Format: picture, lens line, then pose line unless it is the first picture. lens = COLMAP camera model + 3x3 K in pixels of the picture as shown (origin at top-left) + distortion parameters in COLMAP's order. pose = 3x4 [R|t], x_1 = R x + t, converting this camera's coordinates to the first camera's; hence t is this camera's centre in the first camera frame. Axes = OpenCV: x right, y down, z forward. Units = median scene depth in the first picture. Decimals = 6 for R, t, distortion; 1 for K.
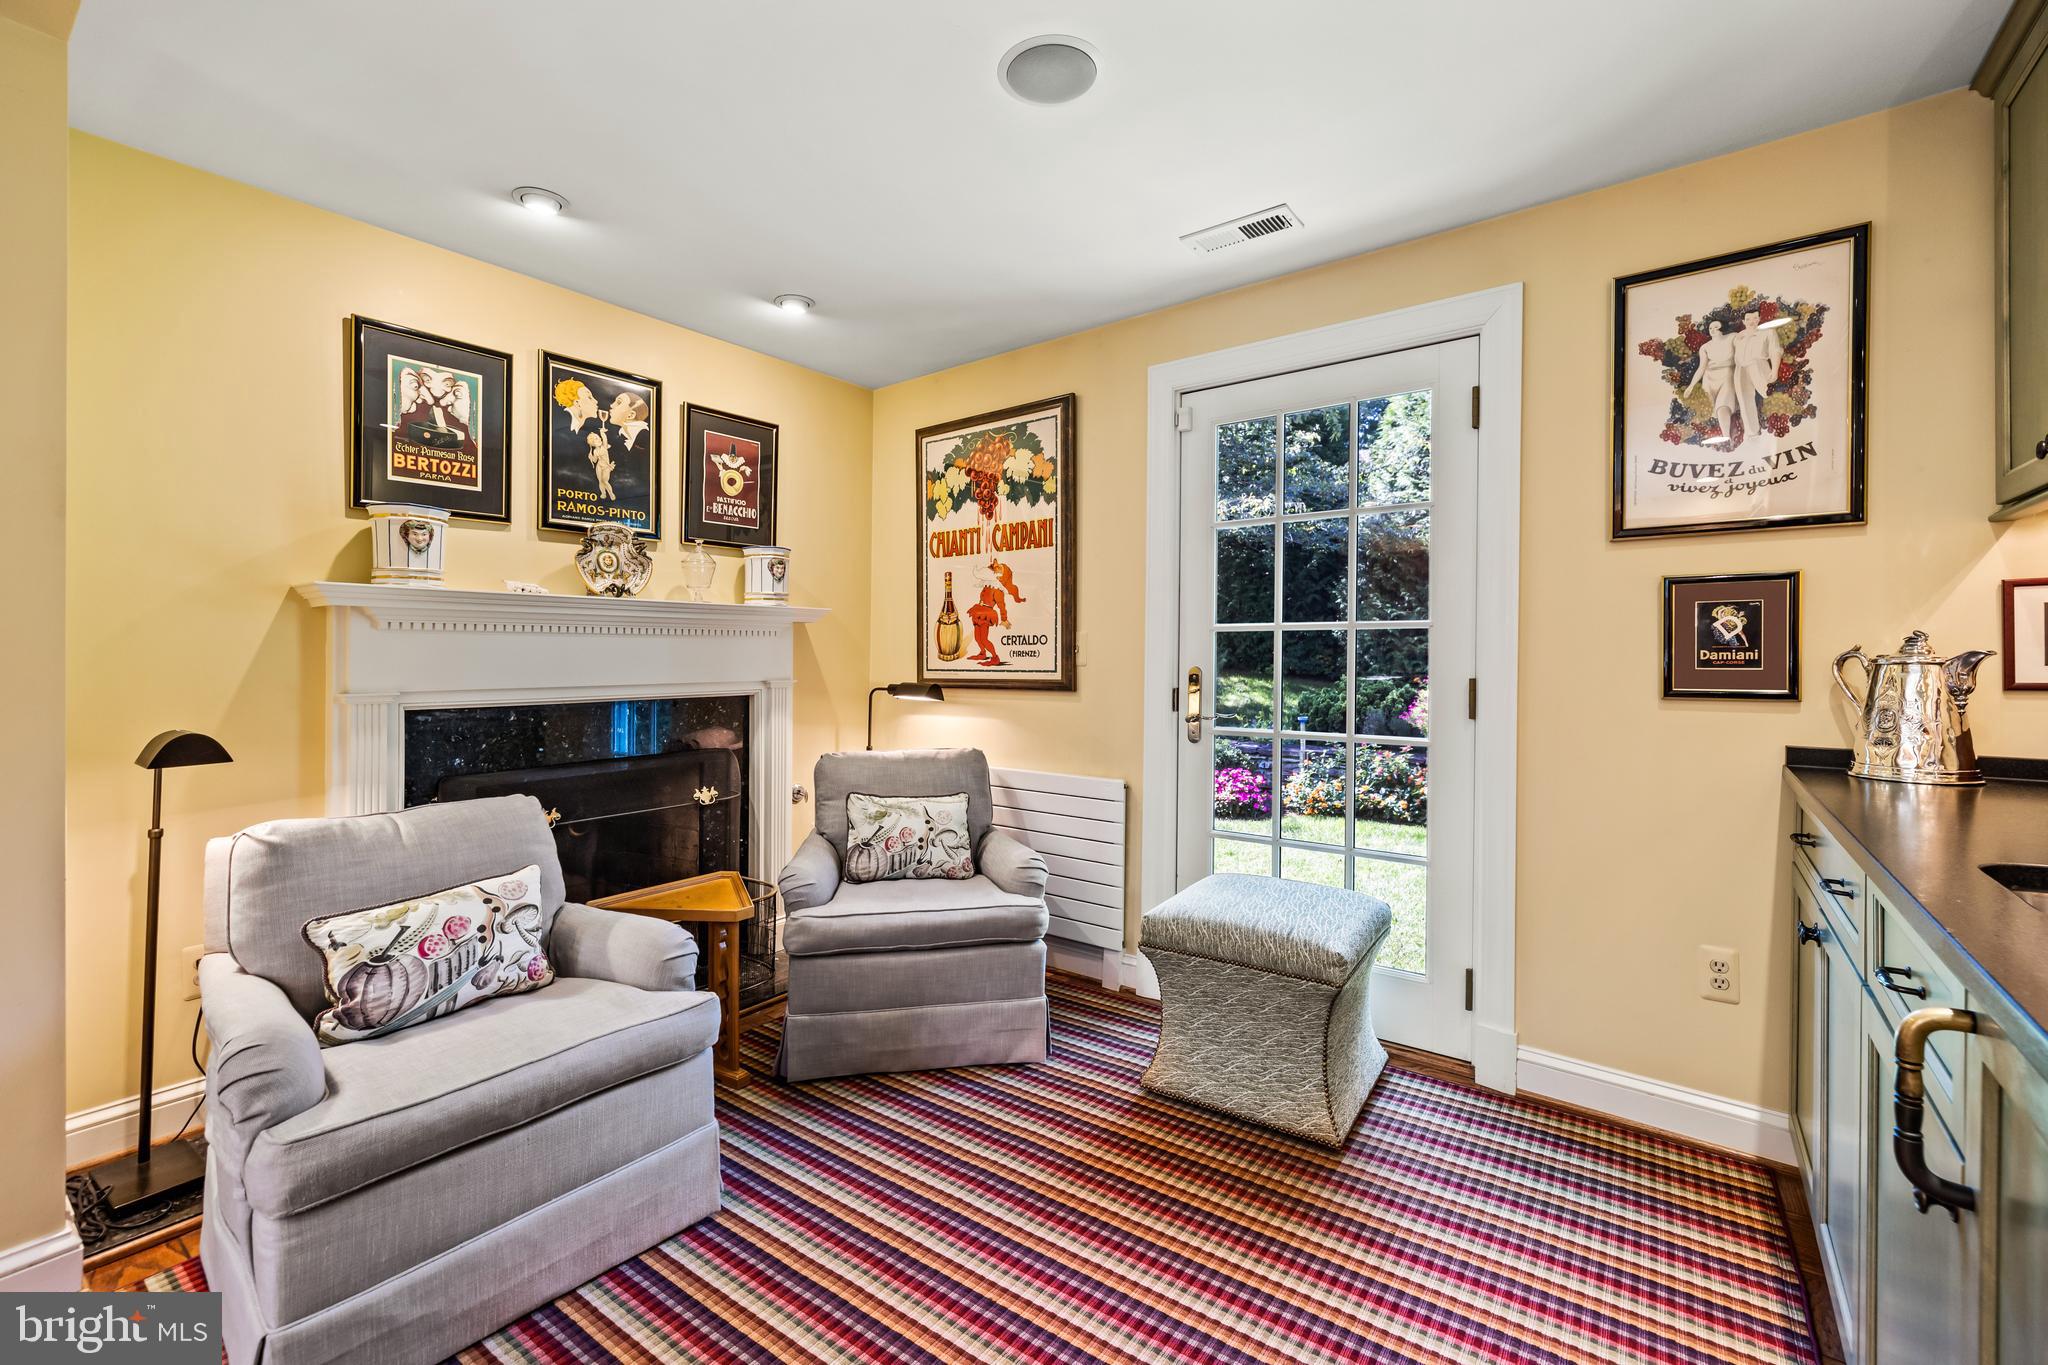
lens RADIAL K [[872.1, 0, 983.9], [0, 872.1, 661.0], [0, 0, 1]] dist [0.002507, 0.000485]
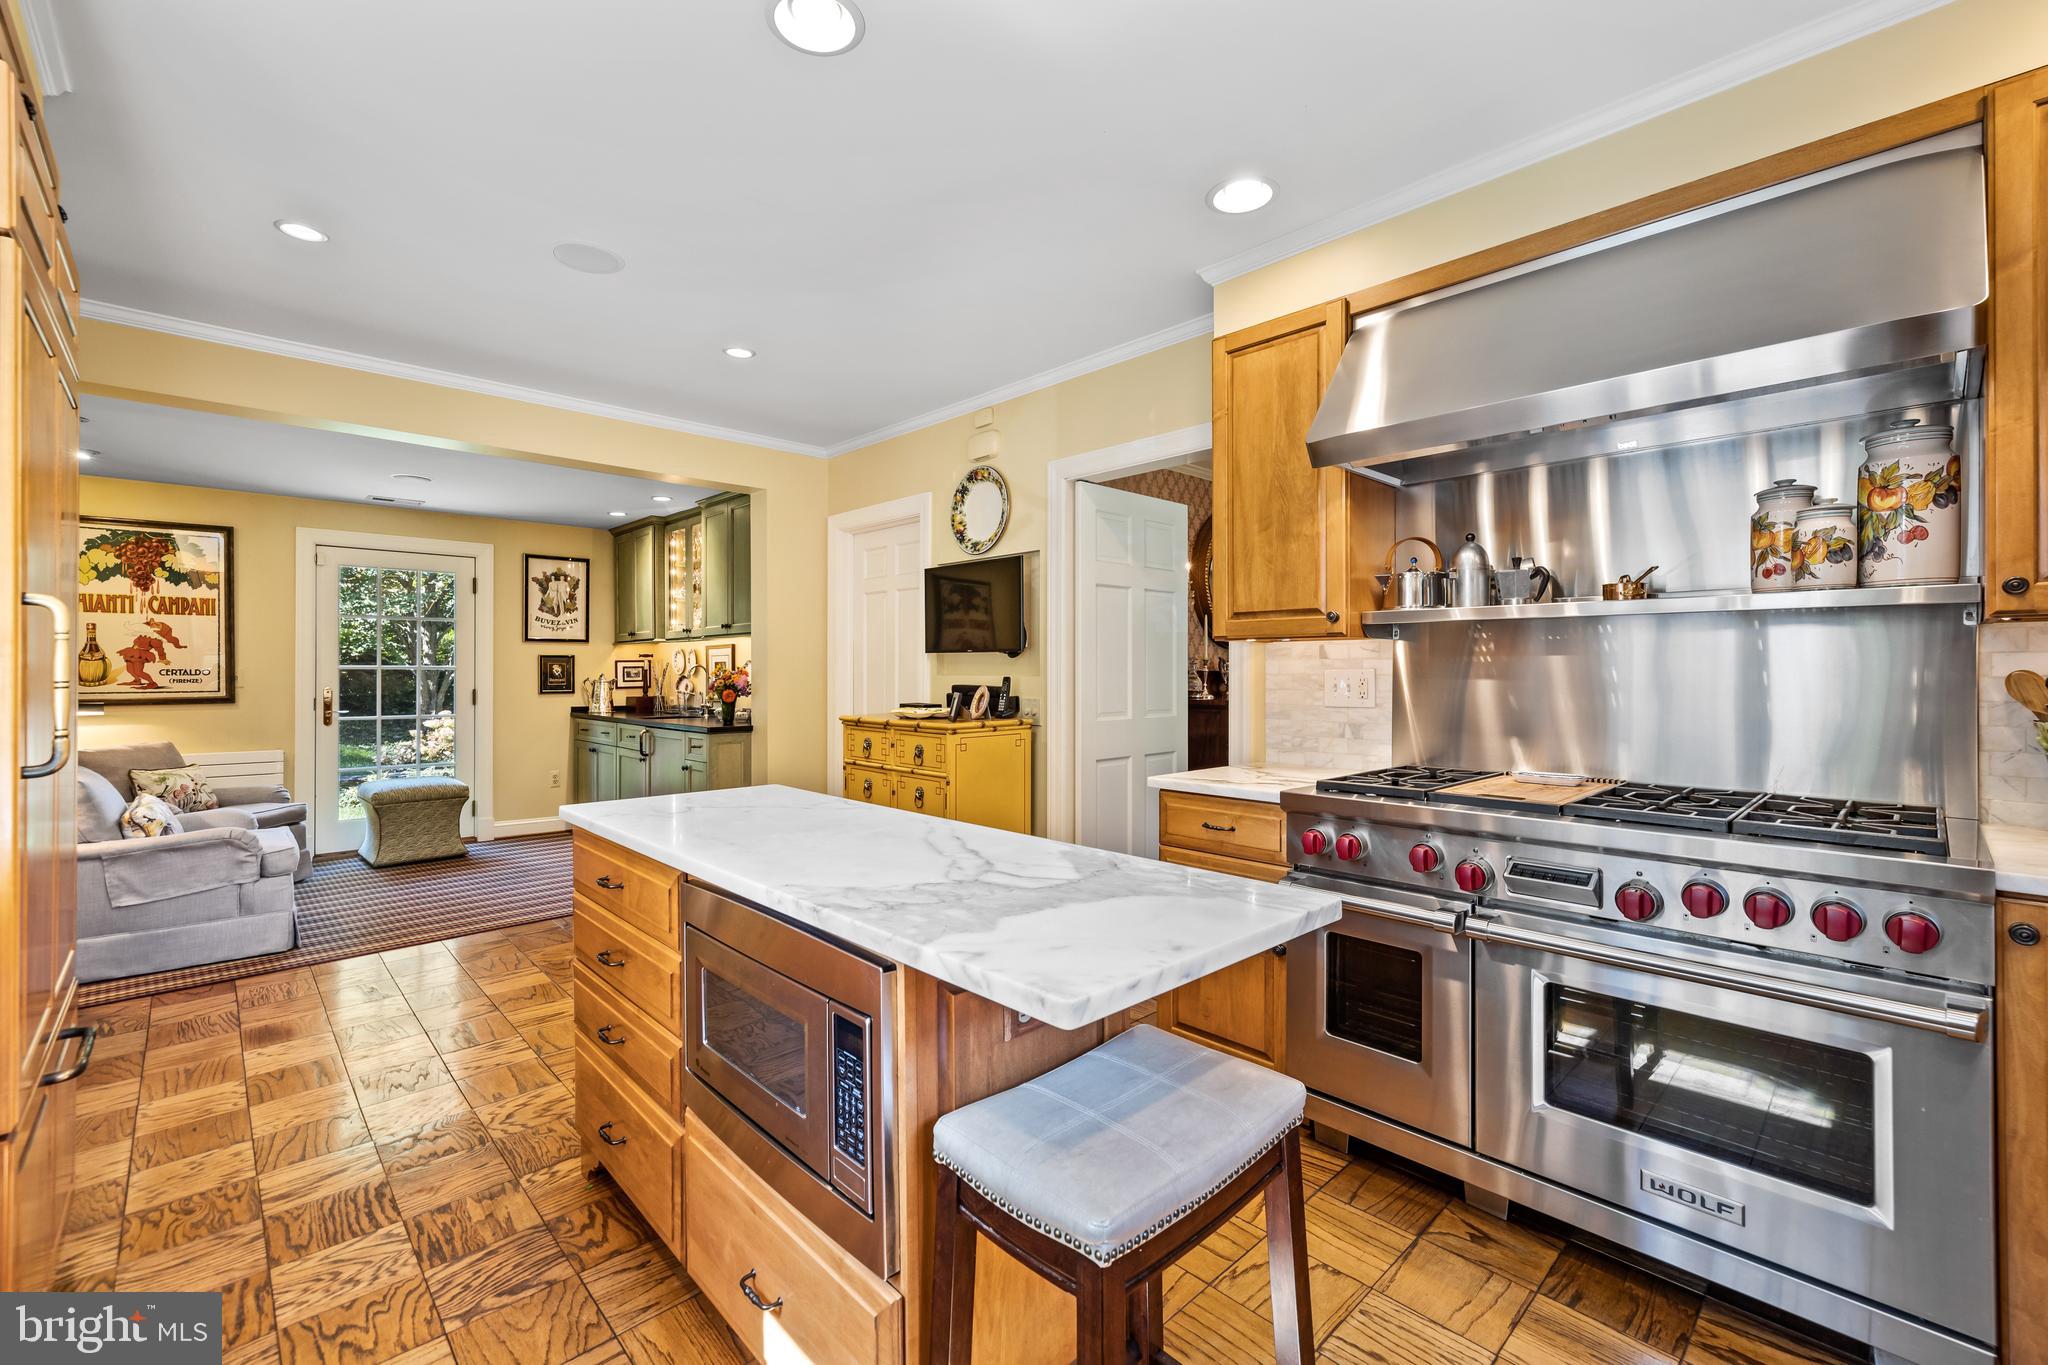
lens RADIAL K [[872.1, 0, 1030.4], [0, 872.1, 671.6], [0, 0, 1]] dist [0.002507, 0.000485]
pose [[0.142110, -0.000540, 0.989851, -1.337223], [0.003412, 0.999994, 0.000055, -0.020332], [-0.989845, 0.003370, 0.142111, -0.762364]]
